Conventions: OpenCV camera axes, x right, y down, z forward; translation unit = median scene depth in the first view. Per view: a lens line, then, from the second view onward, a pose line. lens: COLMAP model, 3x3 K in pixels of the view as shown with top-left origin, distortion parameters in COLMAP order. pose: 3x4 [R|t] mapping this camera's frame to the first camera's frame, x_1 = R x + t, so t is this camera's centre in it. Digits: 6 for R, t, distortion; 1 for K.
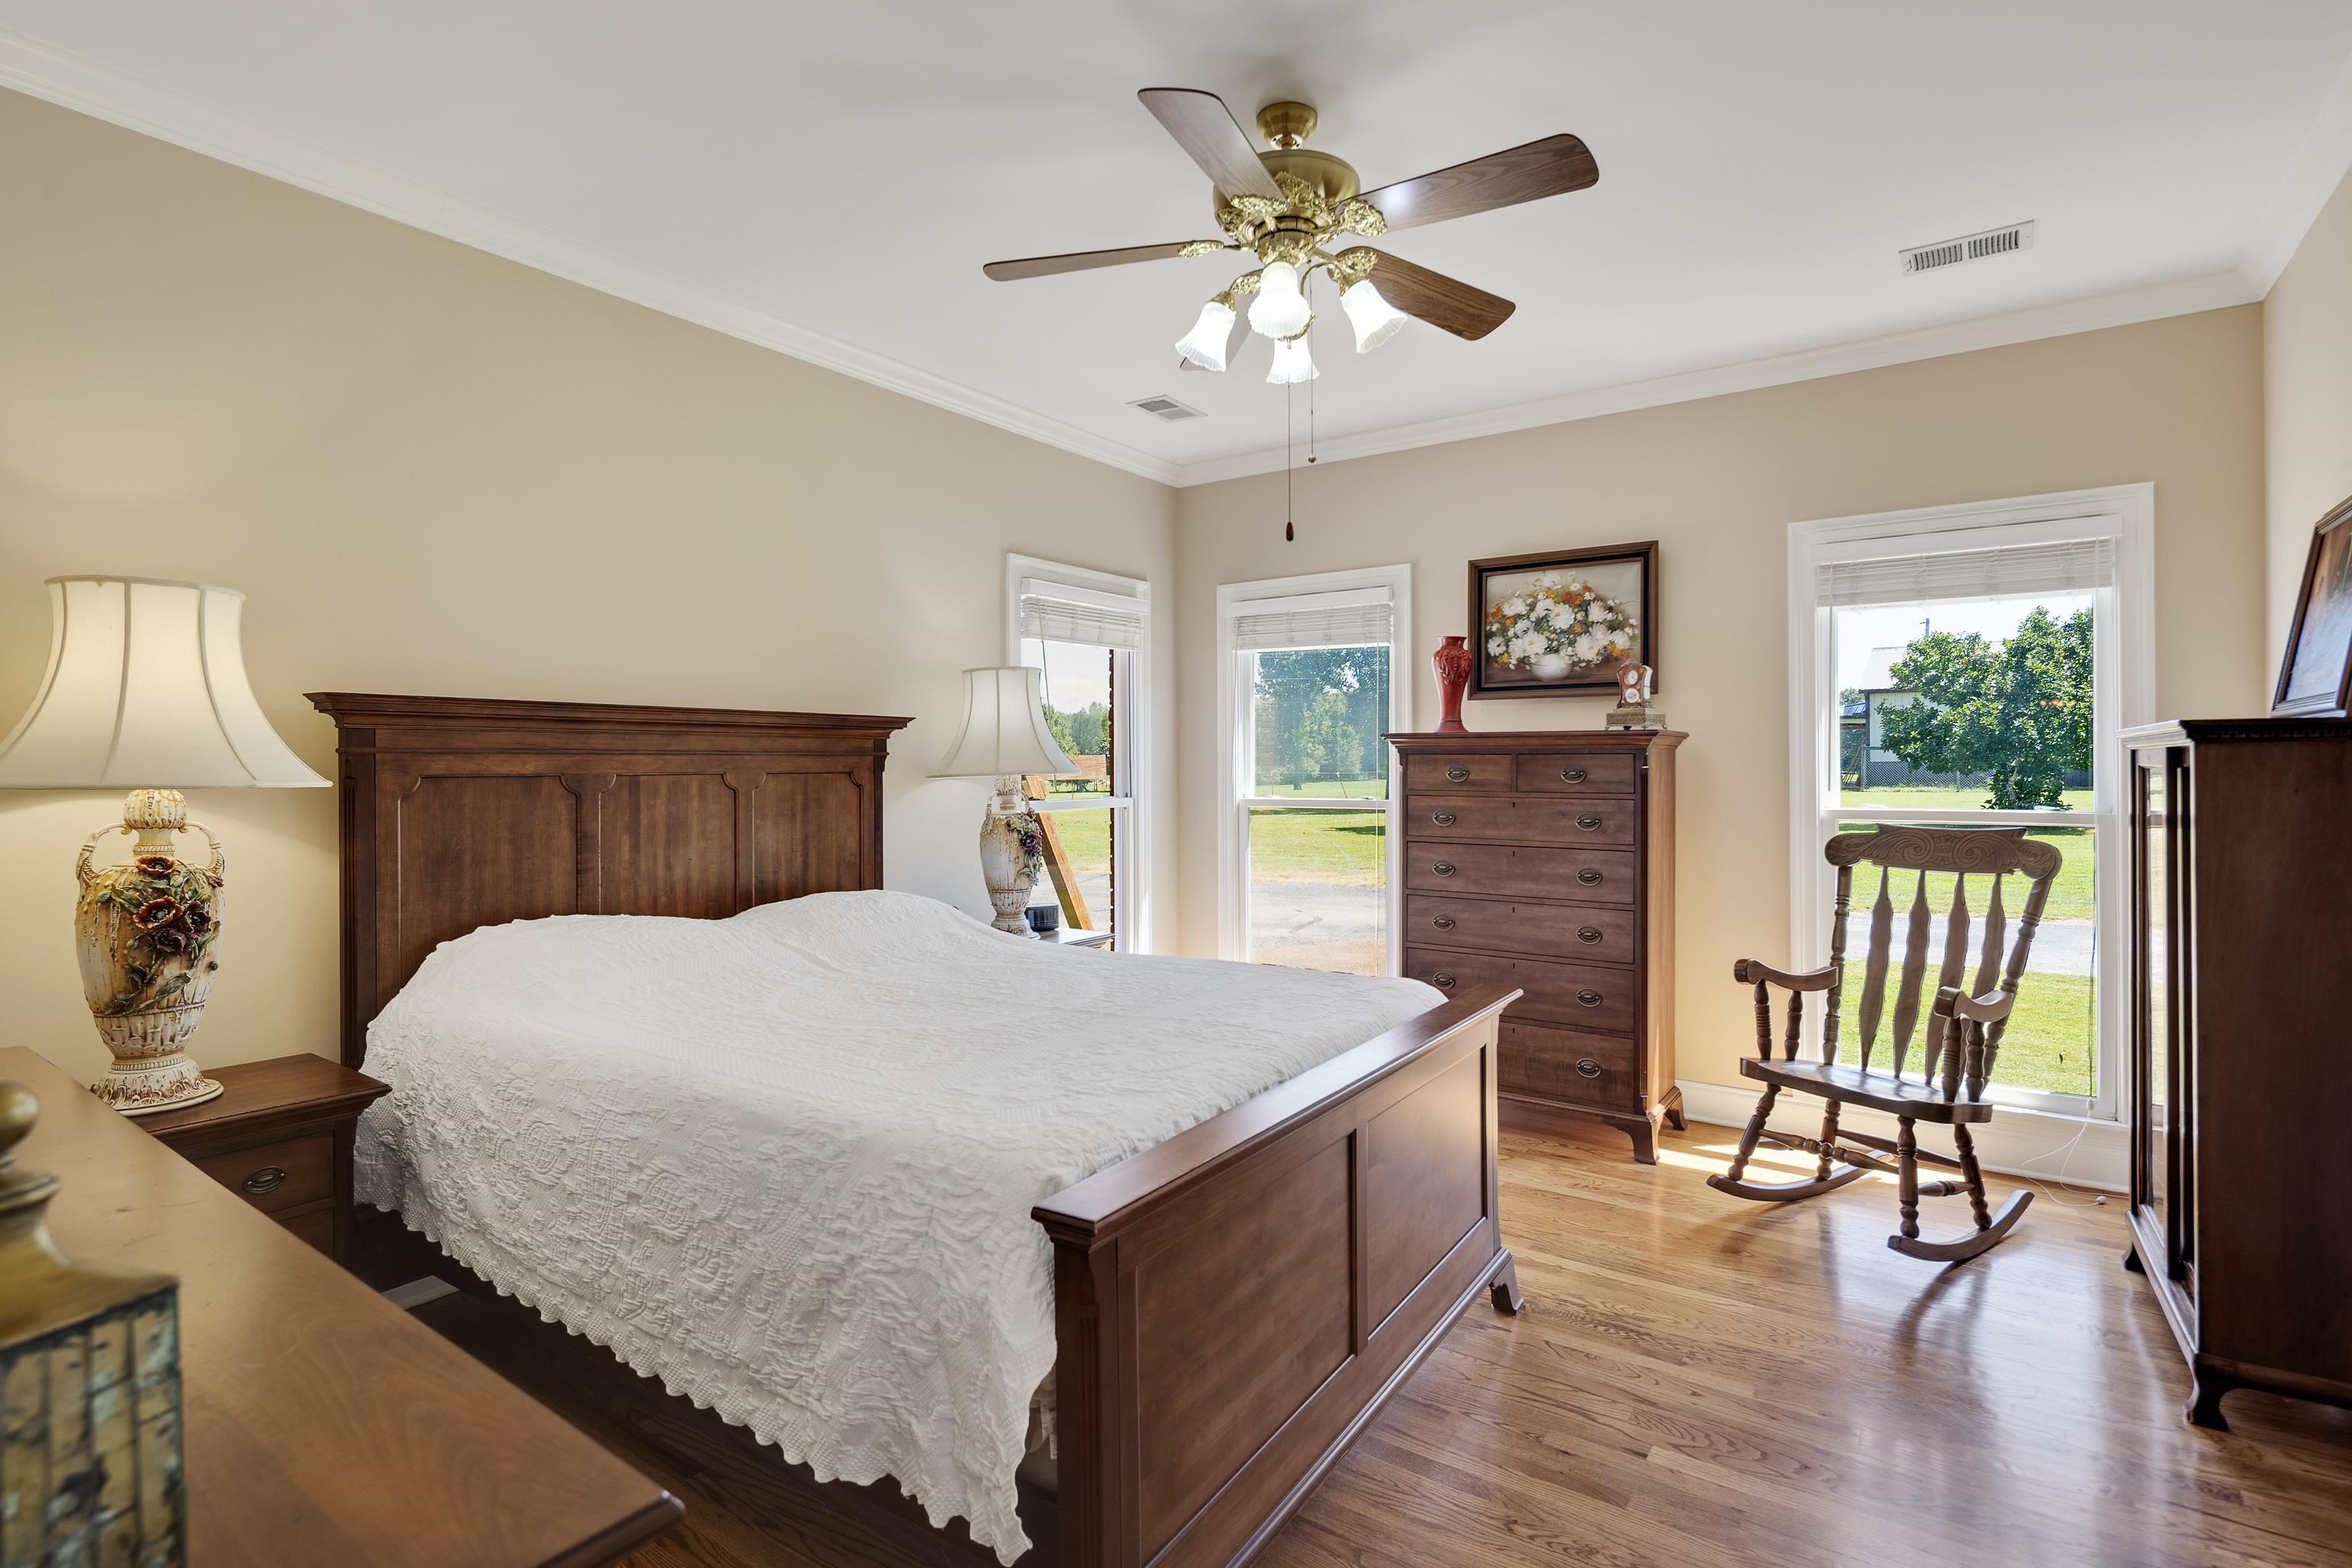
lens RADIAL K [[1135.0, 0, 1173.1], [0, 1135.0, 769.4], [0, 0, 1]] dist [-0.024094, -0.001258]
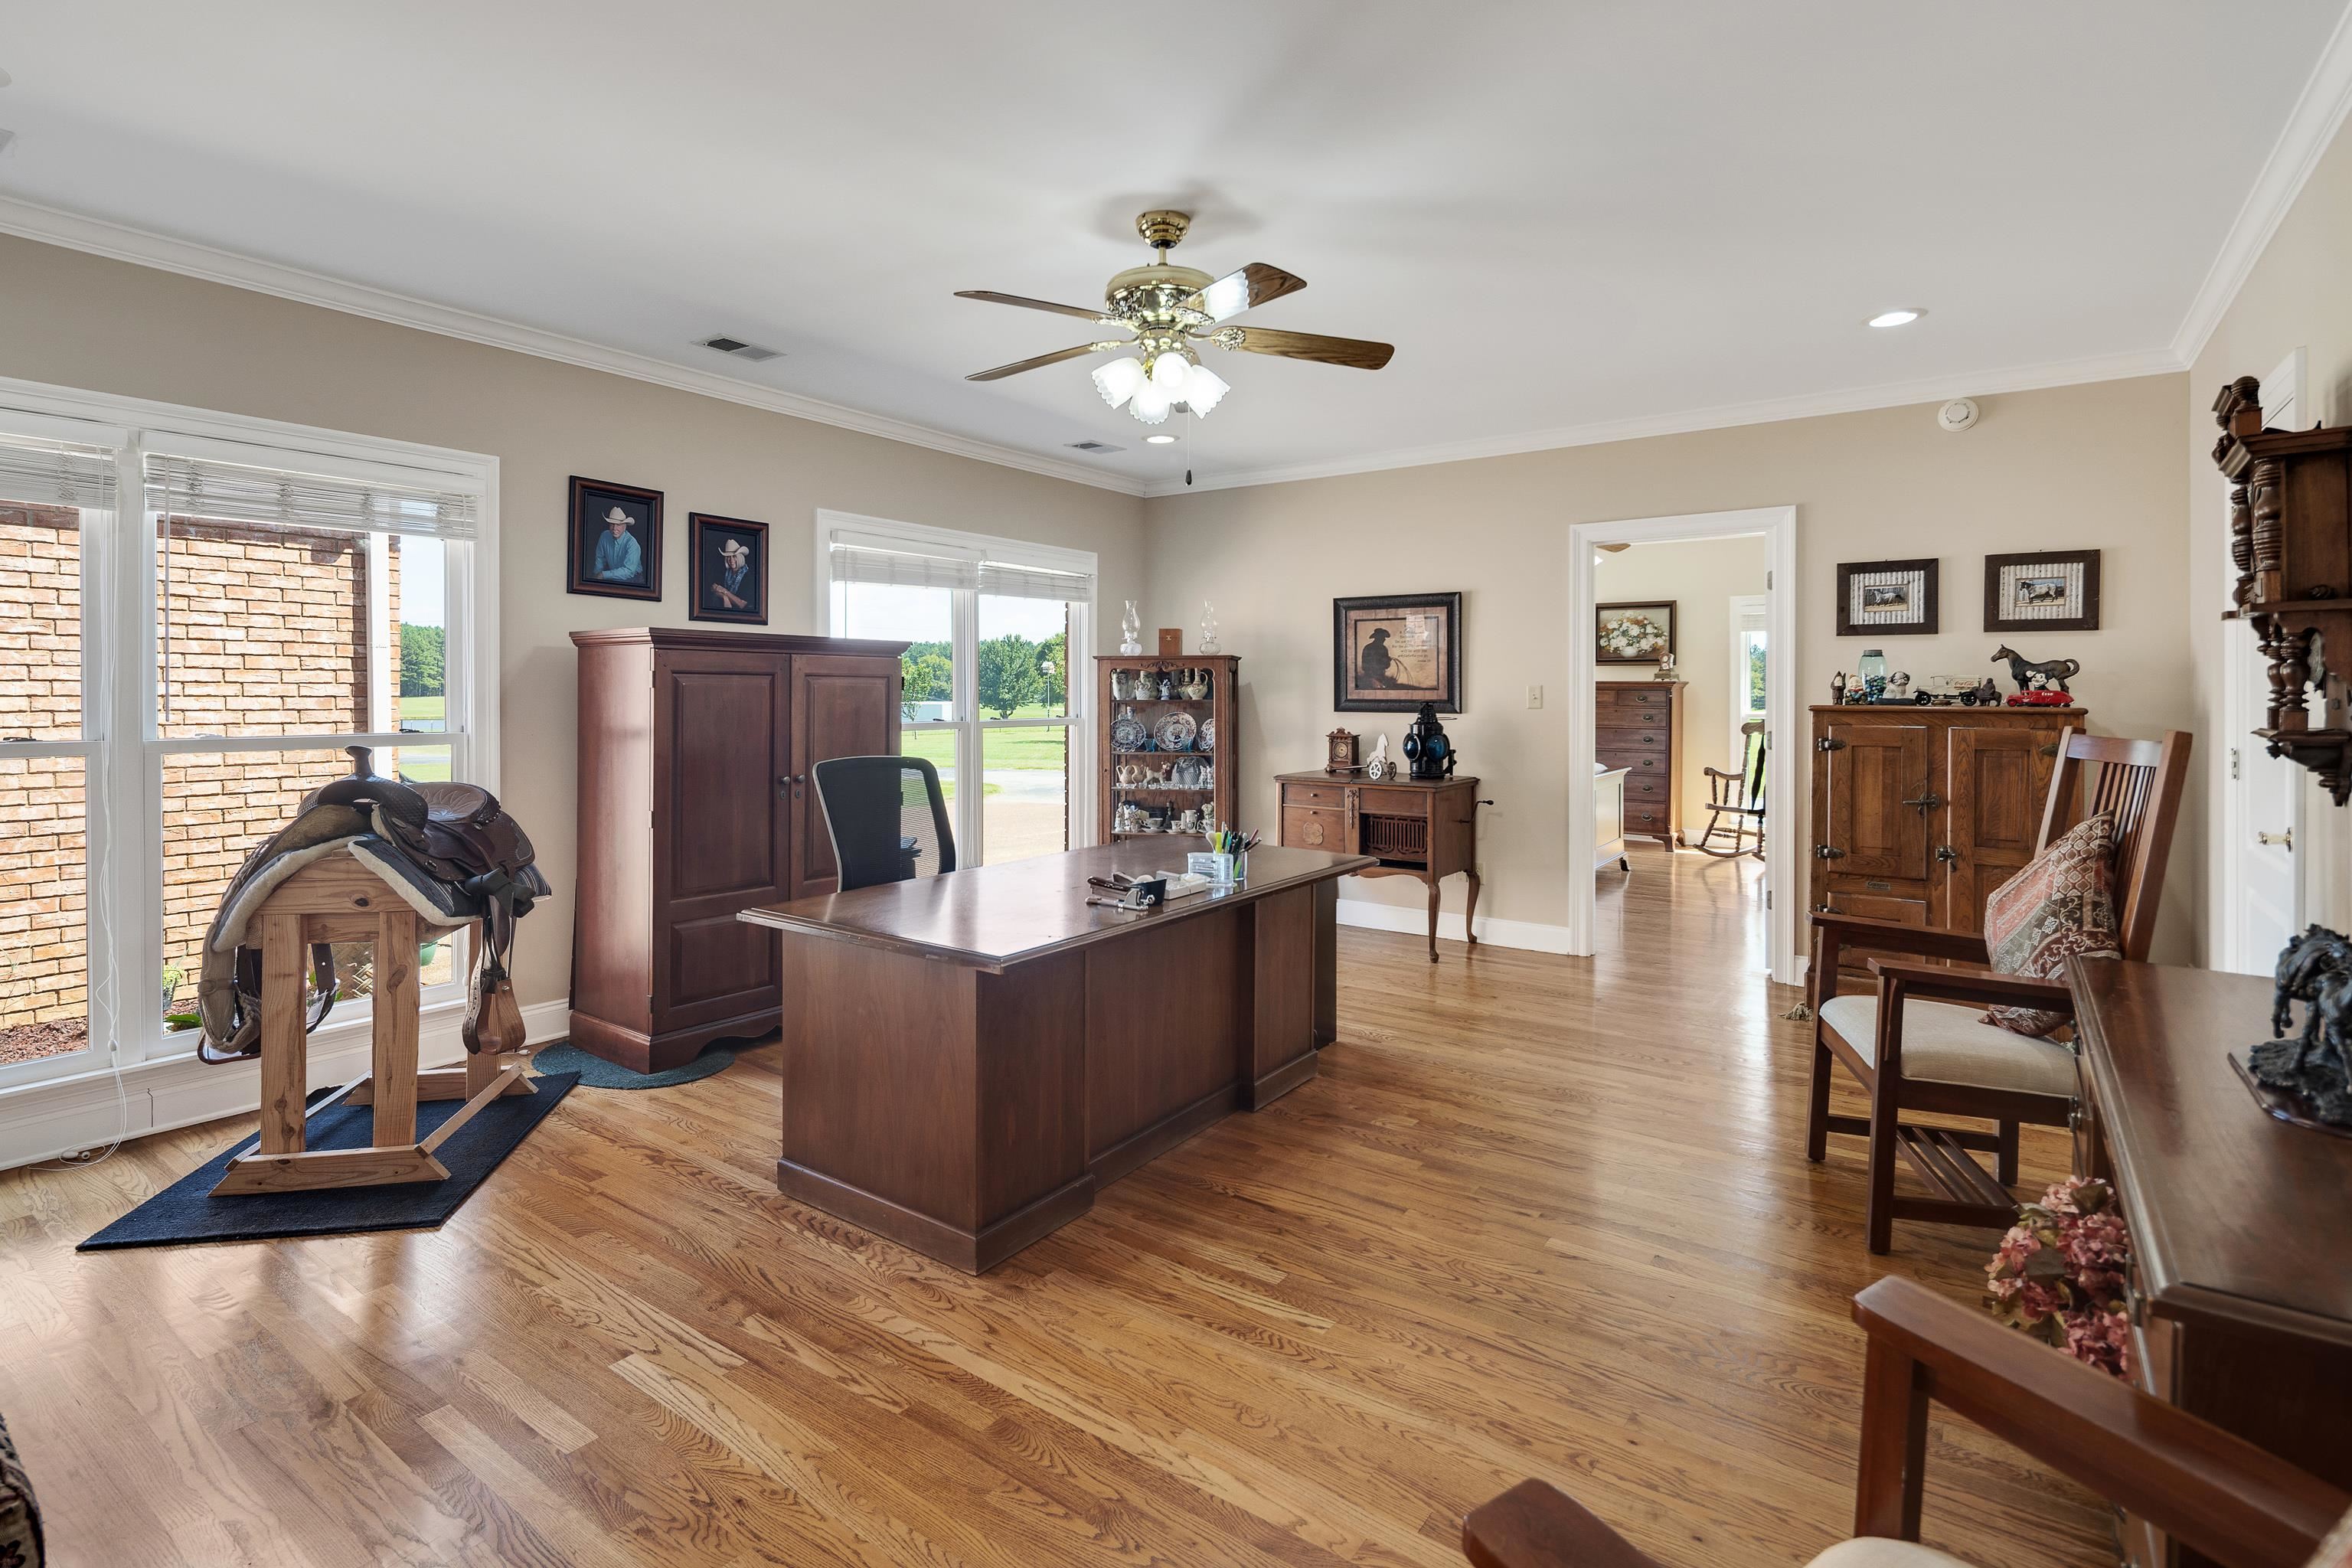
lens RADIAL K [[1135.0, 0, 1174.9], [0, 1135.0, 702.4], [0, 0, 1]] dist [-0.024094, -0.001258]
pose [[0.999914, 0.012384, -0.004255, -0.638462], [-0.012388, 0.999923, -0.001008, 0.027548], [0.004242, 0.001061, 0.999990, -1.435019]]
